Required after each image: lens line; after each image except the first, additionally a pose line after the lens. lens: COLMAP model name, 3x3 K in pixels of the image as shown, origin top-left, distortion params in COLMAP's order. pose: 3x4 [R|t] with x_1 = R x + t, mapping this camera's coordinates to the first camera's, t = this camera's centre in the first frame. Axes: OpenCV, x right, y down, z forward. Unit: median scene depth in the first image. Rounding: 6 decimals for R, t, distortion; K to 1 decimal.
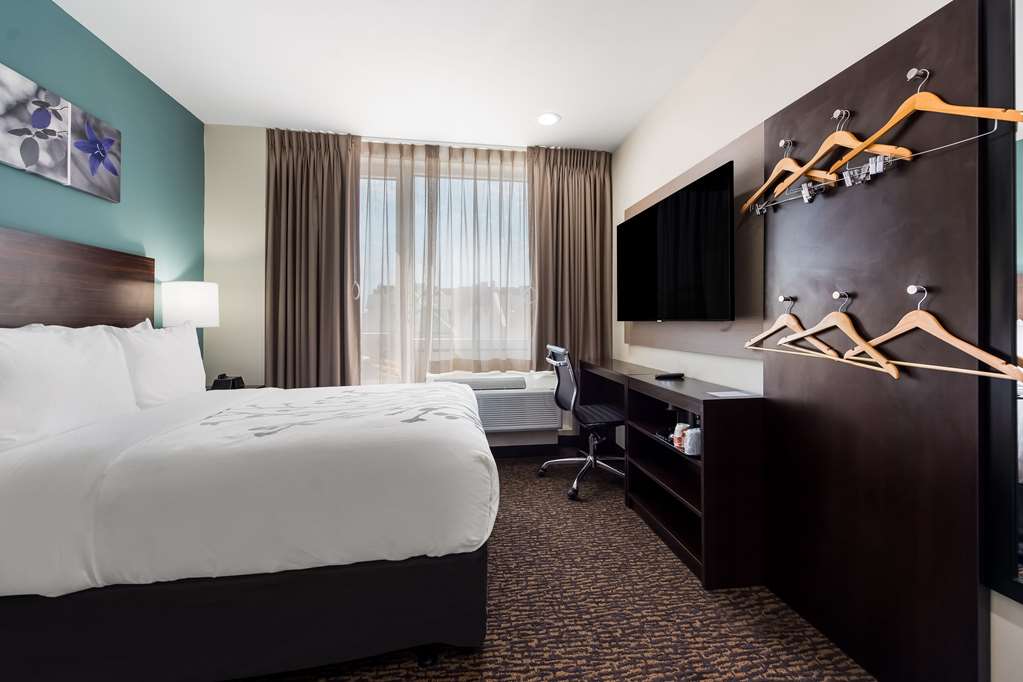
lens RADIAL K [[403.3, 0, 488.3], [0, 403.3, 308.8], [0, 0, 1]] dist [-0.002210, -0.000762]
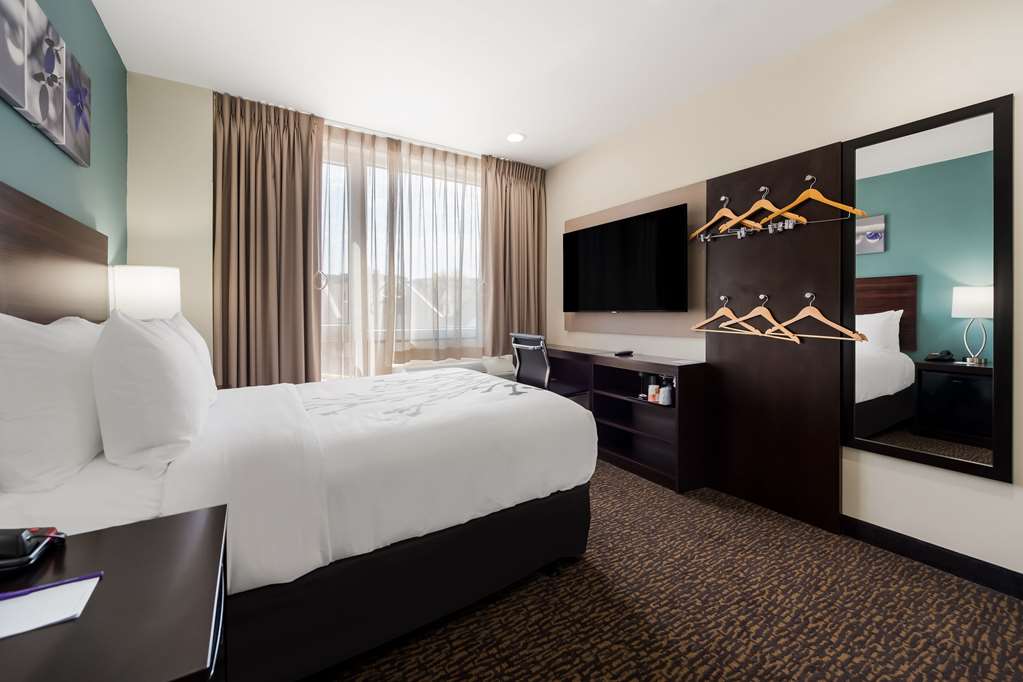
lens RADIAL K [[379.0, 0, 543.3], [0, 379.0, 303.3], [0, 0, 1]] dist [-0.007968, 0.000081]
pose [[0.918119, 0.008848, 0.396206, -0.250631], [-0.011527, 0.999924, 0.004381, -0.001543], [-0.396137, -0.008590, 0.918151, -0.037797]]
